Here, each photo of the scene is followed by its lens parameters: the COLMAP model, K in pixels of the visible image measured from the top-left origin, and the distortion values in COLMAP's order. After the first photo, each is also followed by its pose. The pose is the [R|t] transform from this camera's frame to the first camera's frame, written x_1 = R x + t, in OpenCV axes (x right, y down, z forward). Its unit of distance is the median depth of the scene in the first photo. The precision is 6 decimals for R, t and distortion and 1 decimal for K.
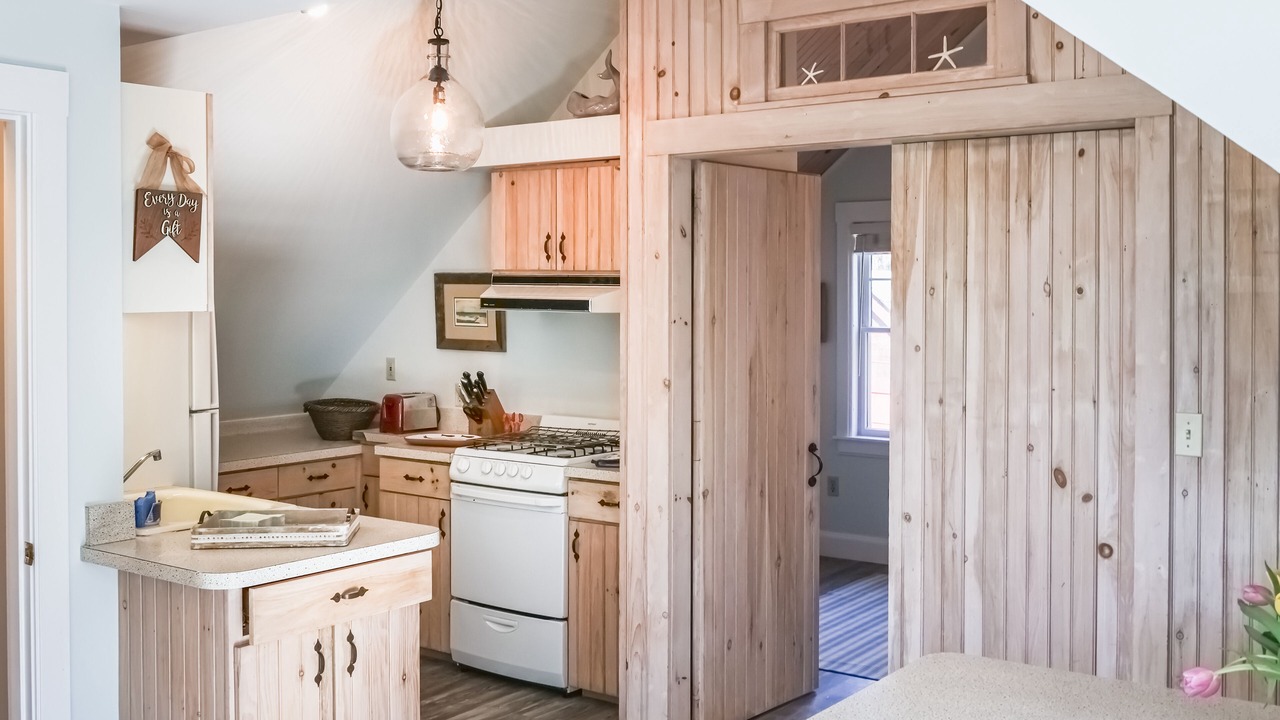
lens RADIAL K [[1289.3, 0, 640.5], [0, 1289.3, 289.4], [0, 0, 1]] dist [-0.022249, -0.010444]
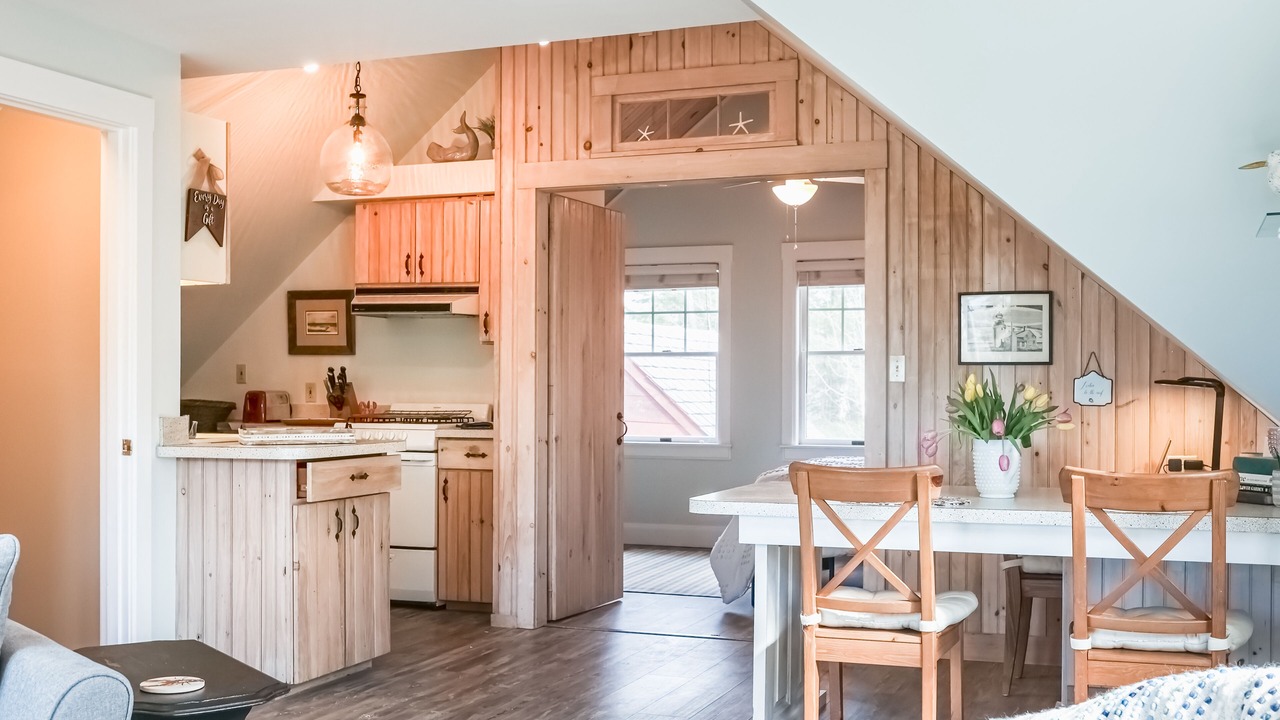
lens RADIAL K [[1350.4, 0, 640.0], [0, 1350.4, 360.0], [0, 0, 1]] dist [-0.014083, -0.010742]
pose [[0.963325, 0.008362, 0.268207, -0.245978], [-0.003318, 0.999809, -0.019253, 0.101542], [-0.268316, 0.017657, 0.963169, -0.393327]]
